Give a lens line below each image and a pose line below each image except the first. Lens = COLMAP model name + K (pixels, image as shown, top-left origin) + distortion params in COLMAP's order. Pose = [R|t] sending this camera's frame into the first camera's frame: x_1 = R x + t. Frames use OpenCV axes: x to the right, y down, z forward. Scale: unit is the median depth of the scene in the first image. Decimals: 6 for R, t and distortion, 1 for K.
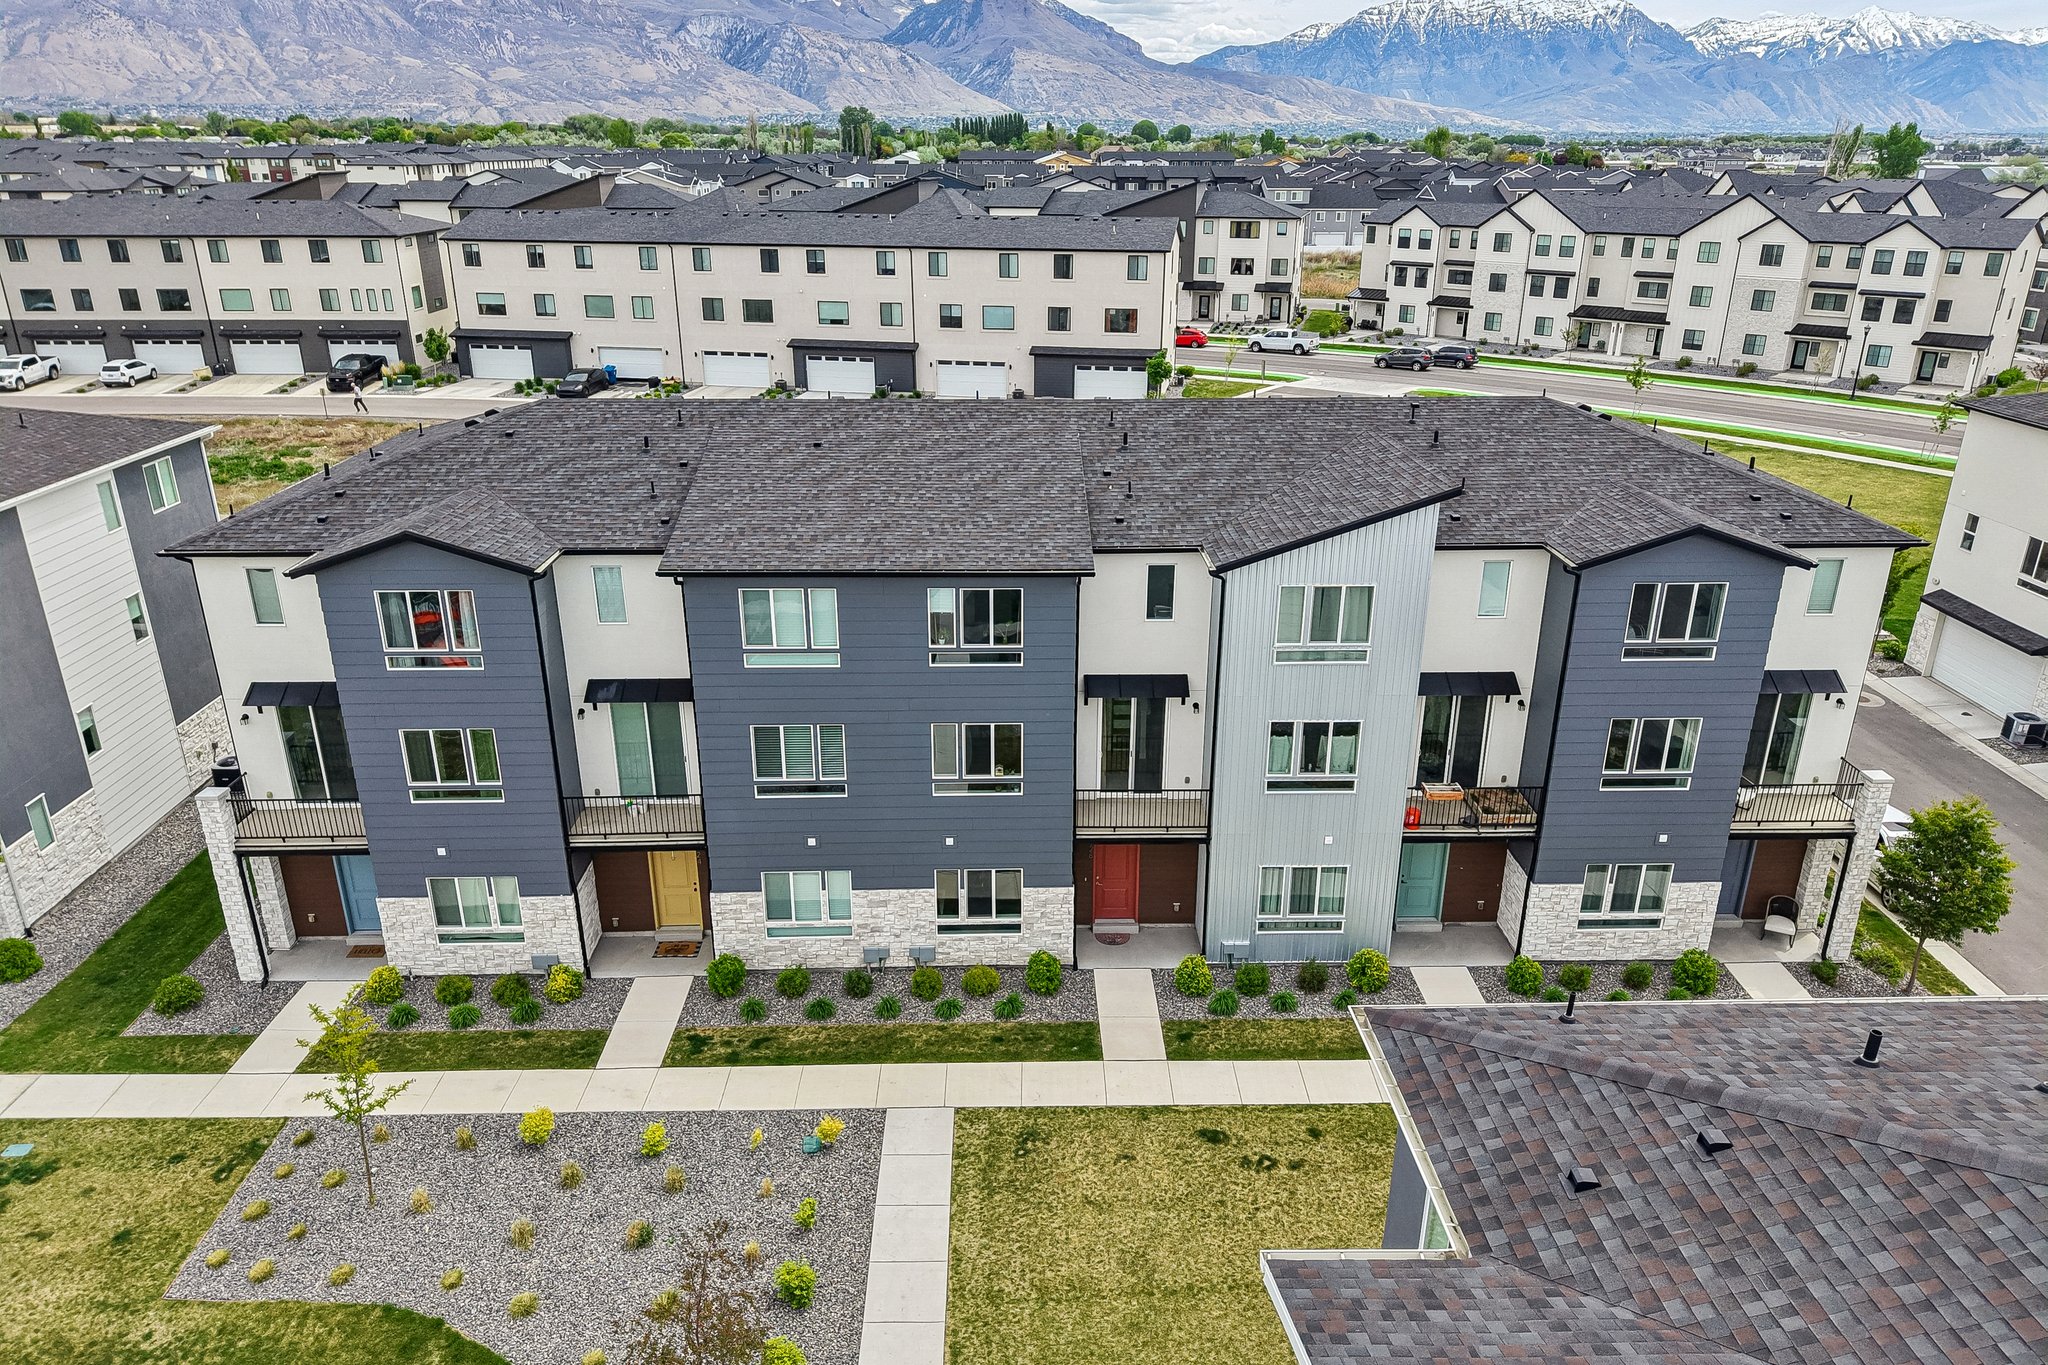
lens RADIAL K [[1372.8, 0, 1027.6], [0, 1372.8, 669.8], [0, 0, 1]] dist [0.047584, -0.054229]
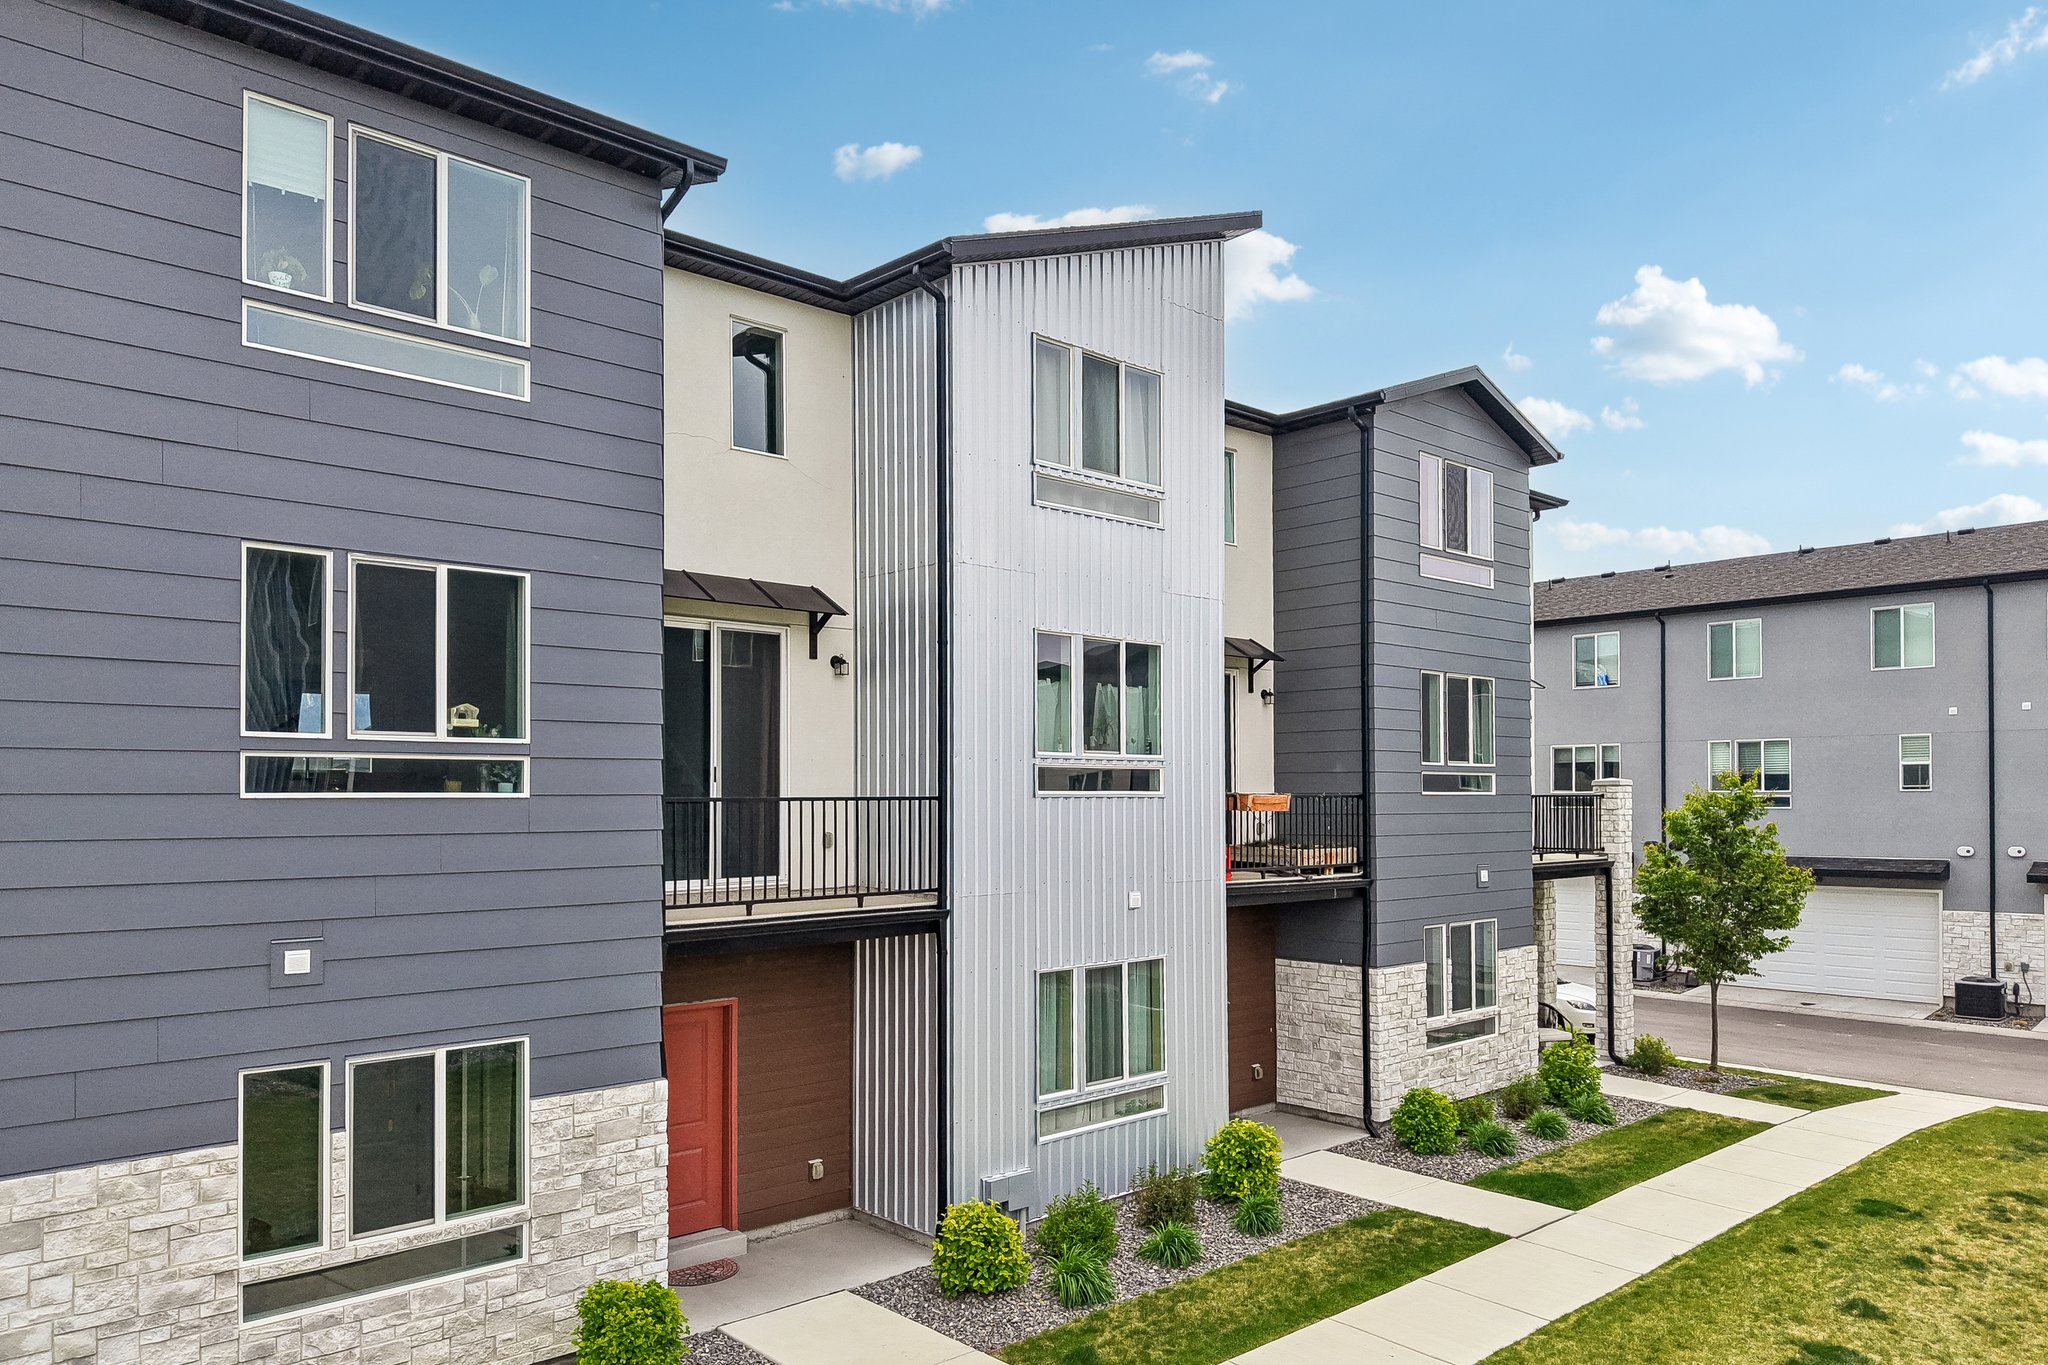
lens RADIAL K [[1431.2, 0, 1046.3], [0, 1431.2, 780.6], [0, 0, 1]] dist [0.045438, -0.044330]
pose [[0.739214, 0.005019, 0.673452, -0.146246], [0.243863, 0.930119, -0.274609, 0.210161], [-0.627768, 0.367225, 0.686333, 0.632652]]
